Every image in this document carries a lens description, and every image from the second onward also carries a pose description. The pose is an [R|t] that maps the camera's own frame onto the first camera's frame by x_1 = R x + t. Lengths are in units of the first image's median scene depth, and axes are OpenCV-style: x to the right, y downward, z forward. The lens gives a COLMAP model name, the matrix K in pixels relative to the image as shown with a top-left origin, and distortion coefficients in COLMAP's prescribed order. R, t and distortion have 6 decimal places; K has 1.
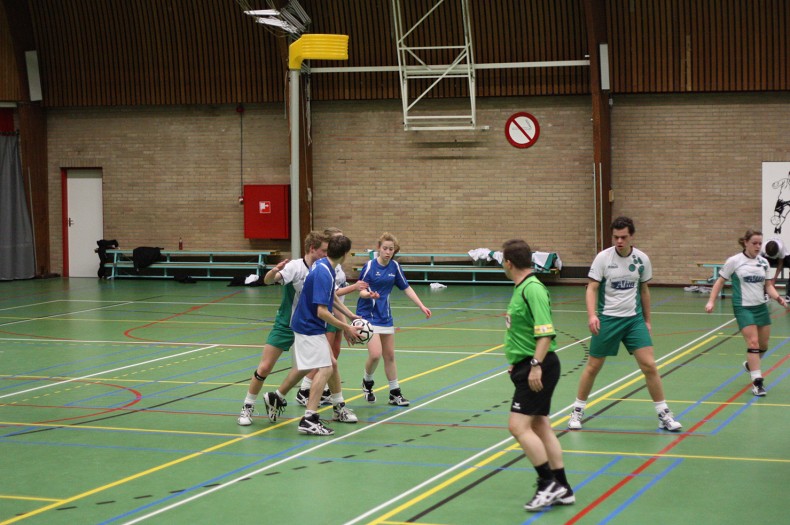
lens RADIAL K [[1894.8, 0, 386.2], [0, 1894.8, 266.1], [0, 0, 1]] dist [-0.115543, 0.000000]
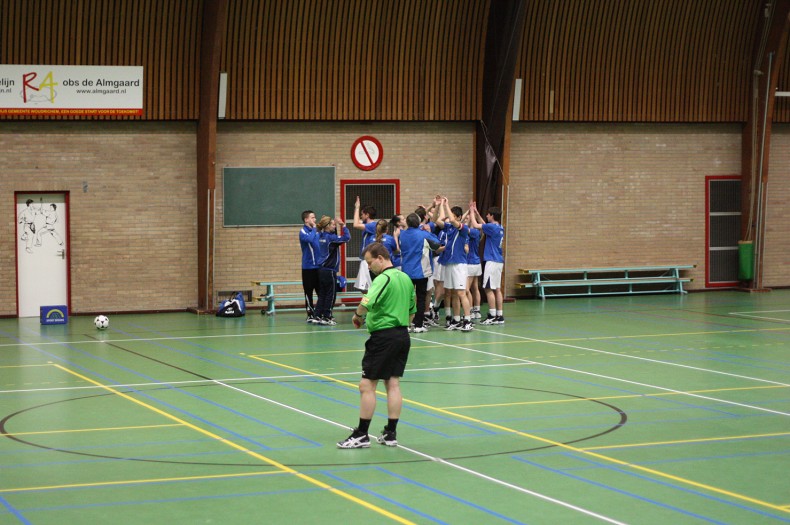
lens RADIAL K [[1886.6, 0, 399.4], [0, 1886.6, 265.7], [0, 0, 1]] dist [-0.176098, 0.000000]
pose [[0.742954, -0.028468, 0.668737, -1.427868], [0.041347, 0.999139, -0.003403, -0.016784], [-0.668064, 0.030179, 0.743491, 0.532404]]
